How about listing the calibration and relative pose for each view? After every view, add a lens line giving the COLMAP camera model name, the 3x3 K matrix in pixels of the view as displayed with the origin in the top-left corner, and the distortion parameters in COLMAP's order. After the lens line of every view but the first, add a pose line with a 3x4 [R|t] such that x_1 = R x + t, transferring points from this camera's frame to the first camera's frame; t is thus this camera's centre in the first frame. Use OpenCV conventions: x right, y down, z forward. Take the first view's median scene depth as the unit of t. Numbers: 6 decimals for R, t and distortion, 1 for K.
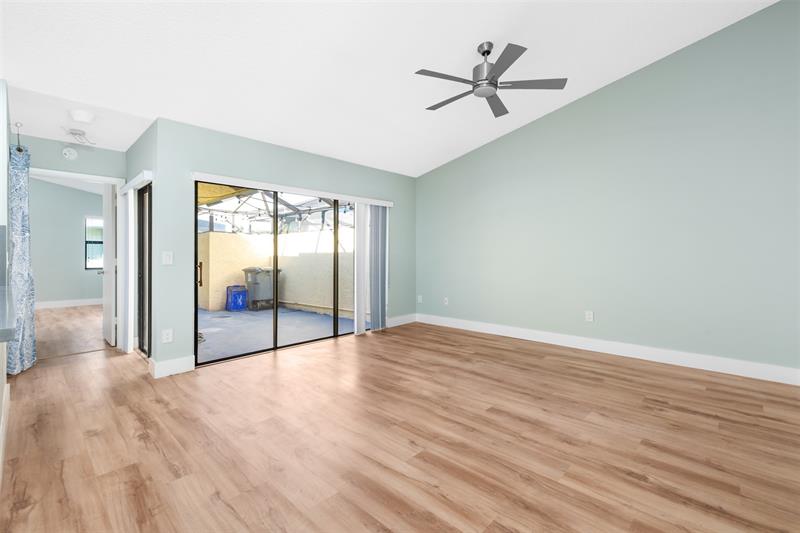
lens RADIAL K [[357.1, 0, 401.3], [0, 357.1, 249.8], [0, 0, 1]] dist [0.001402, -0.000295]
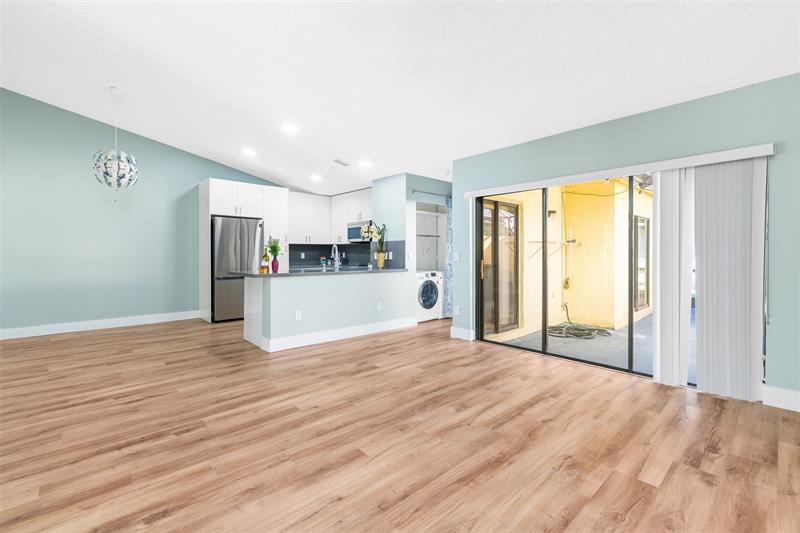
lens RADIAL K [[357.1, 0, 402.2], [0, 357.1, 257.3], [0, 0, 1]] dist [0.001402, -0.000295]
pose [[-0.070650, 0.012383, -0.997424, 0.975126], [0.011309, 0.999869, 0.011613, 0.010582], [0.997437, -0.010459, -0.070780, 1.103356]]
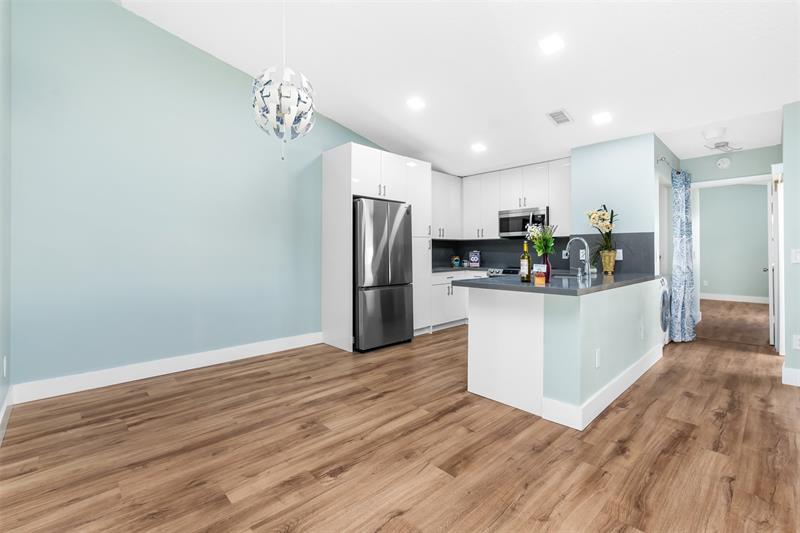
lens RADIAL K [[357.1, 0, 403.8], [0, 357.1, 251.0], [0, 0, 1]] dist [0.001402, -0.000295]
pose [[-0.045322, -0.001953, -0.998971, 0.366262], [0.010165, 0.999945, -0.002416, 0.002262], [0.998921, -0.010264, -0.045300, 0.056414]]
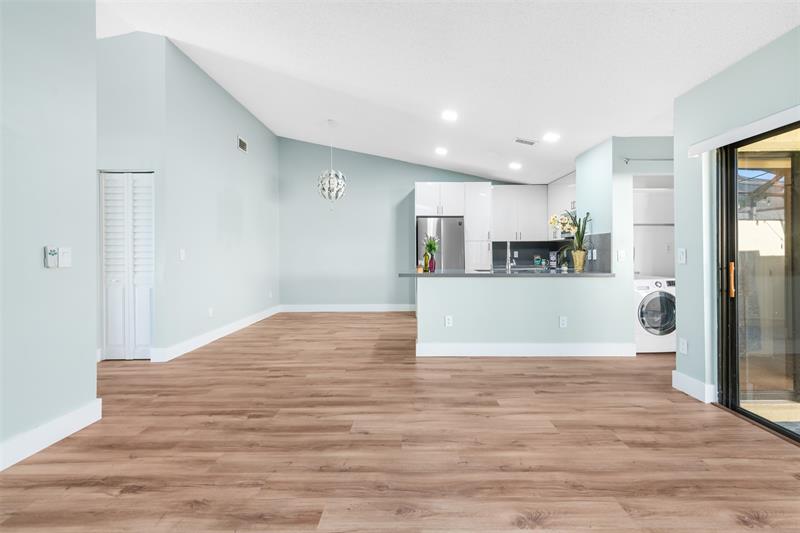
lens RADIAL K [[357.1, 0, 411.4], [0, 357.1, 257.7], [0, 0, 1]] dist [0.001402, -0.000295]
pose [[-0.726631, 0.014780, -0.686869, 0.511037], [0.012992, 0.999885, 0.007772, 0.016033], [0.686905, -0.003276, -0.726740, 1.470878]]
